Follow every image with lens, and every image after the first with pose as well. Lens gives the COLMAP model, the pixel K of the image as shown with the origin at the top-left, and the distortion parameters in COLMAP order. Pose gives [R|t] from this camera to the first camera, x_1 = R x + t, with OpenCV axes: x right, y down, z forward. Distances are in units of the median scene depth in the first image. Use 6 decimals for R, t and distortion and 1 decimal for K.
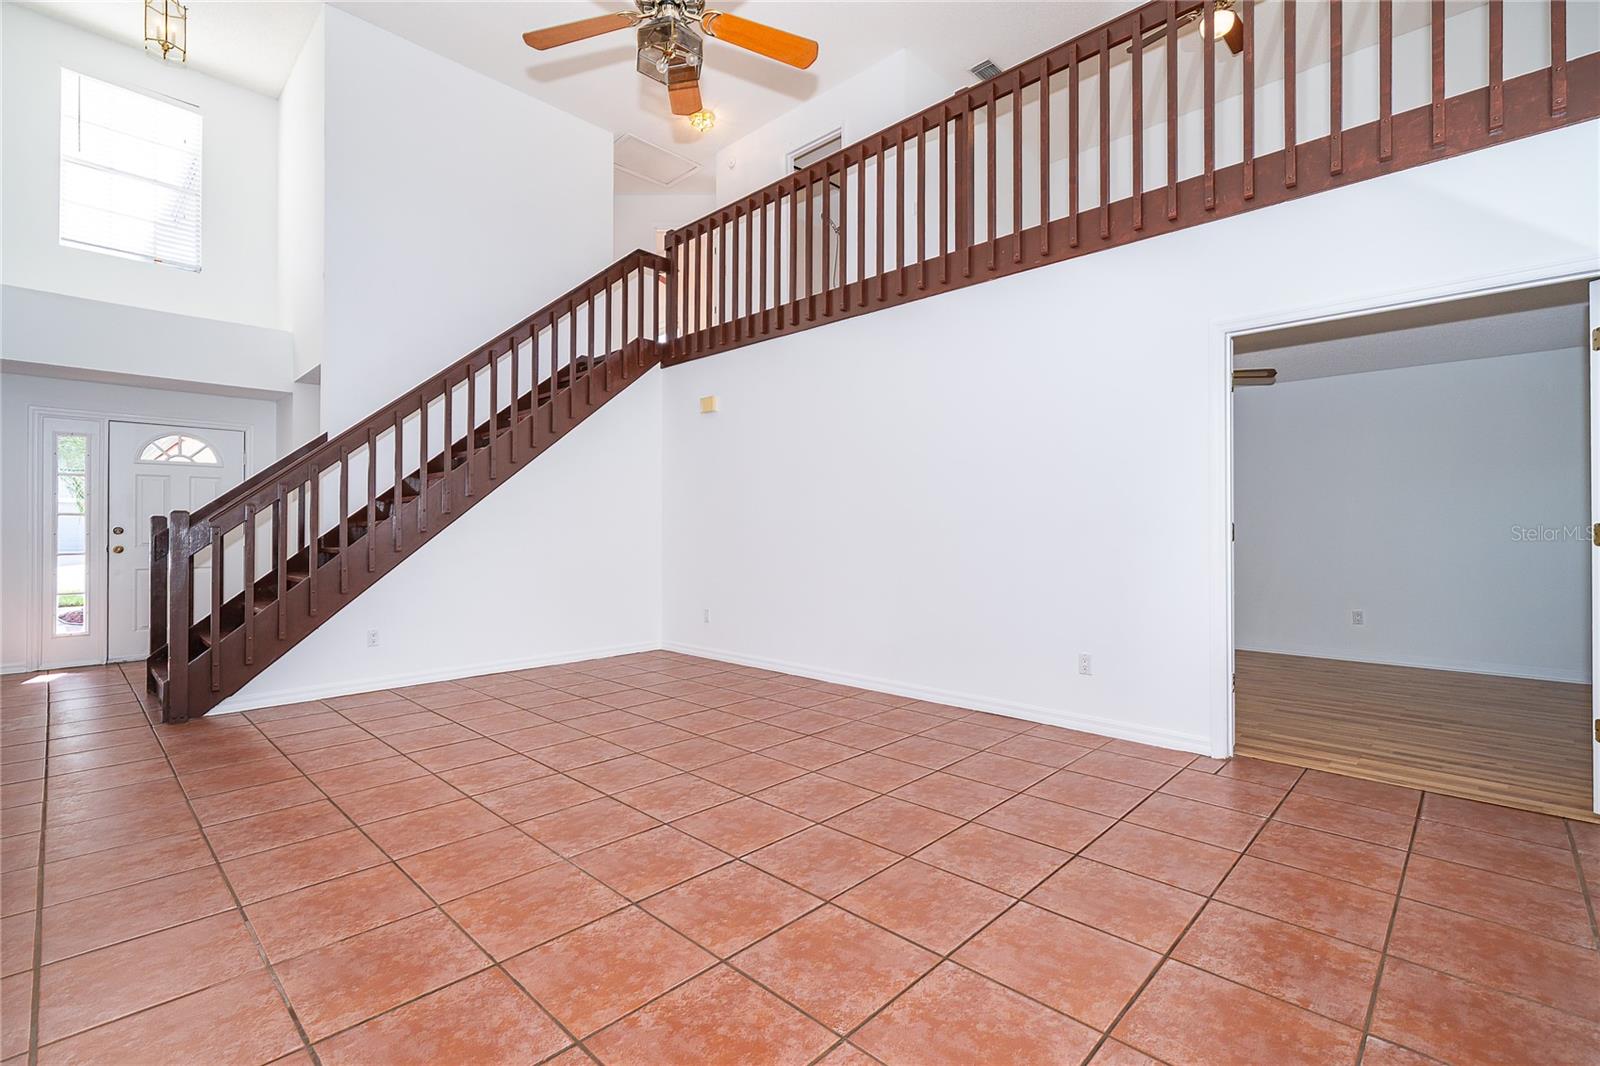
lens RADIAL K [[736.3, 0, 805.9], [0, 736.3, 529.4], [0, 0, 1]] dist [-0.000712, -0.000278]
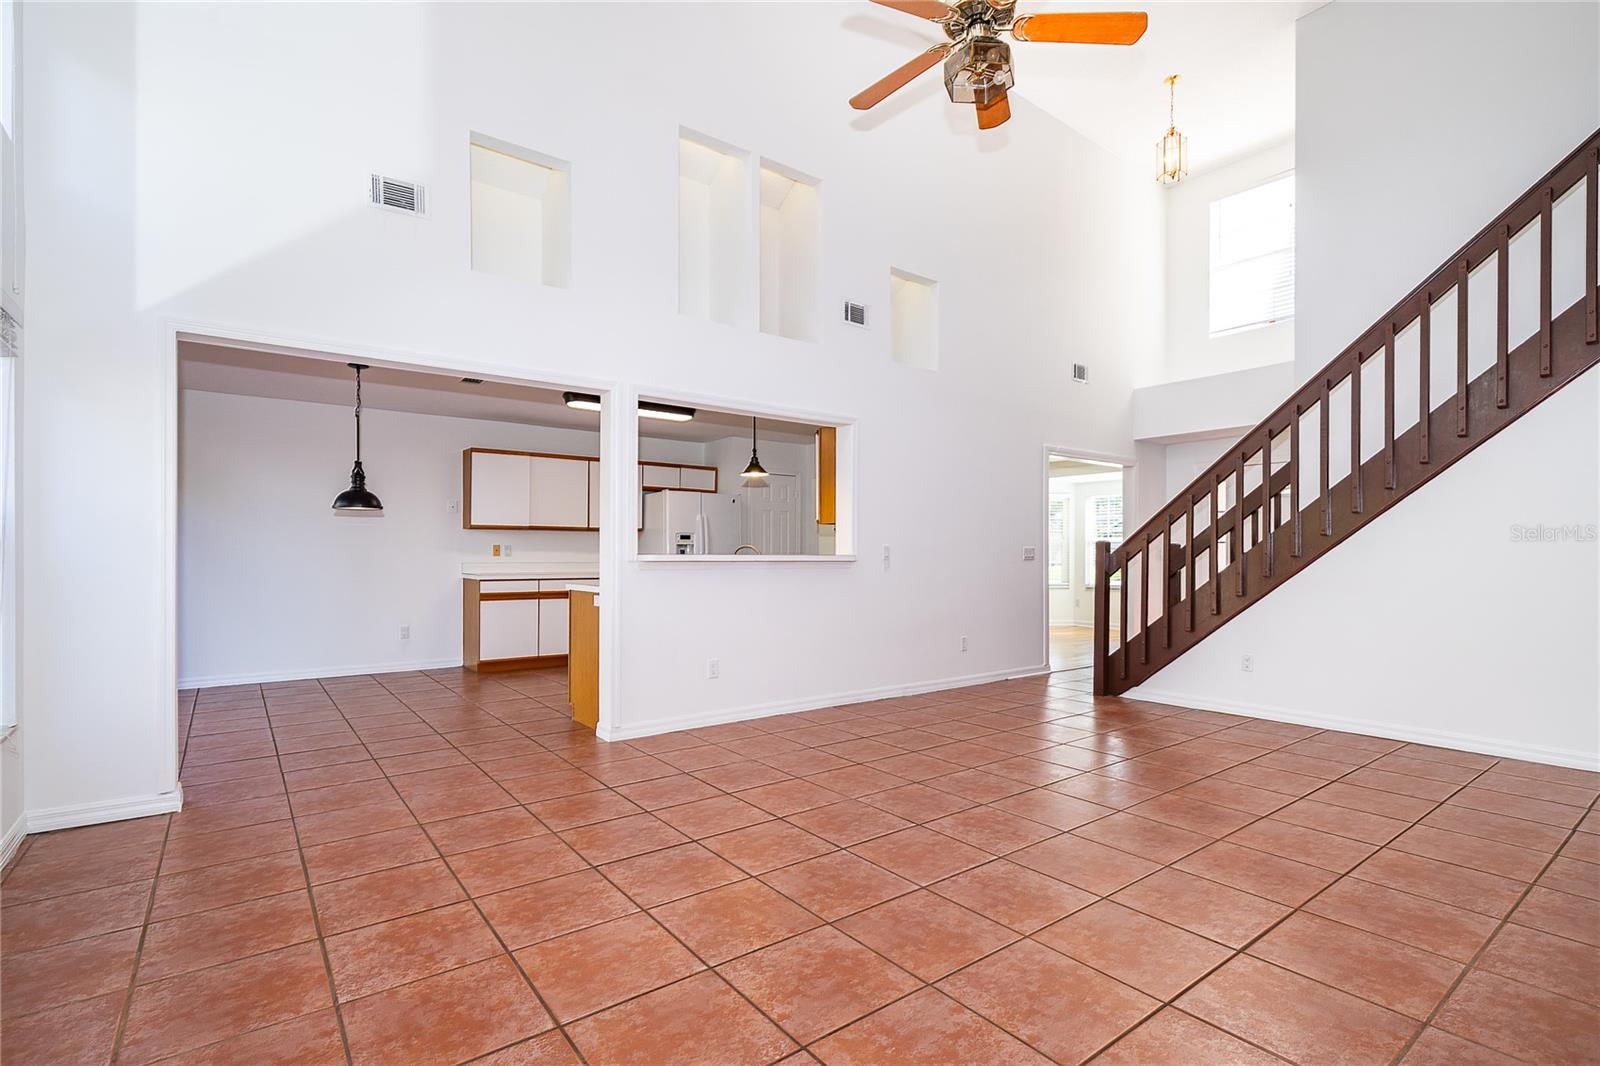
lens RADIAL K [[729.6, 0, 799.7], [0, 729.6, 551.6], [0, 0, 1]] dist [-0.000389, 0.000114]
pose [[-0.155975, -0.003670, -0.987754, 0.973646], [-0.000924, 0.999993, -0.003570, -0.009733], [0.987761, 0.000356, -0.155977, 1.038836]]
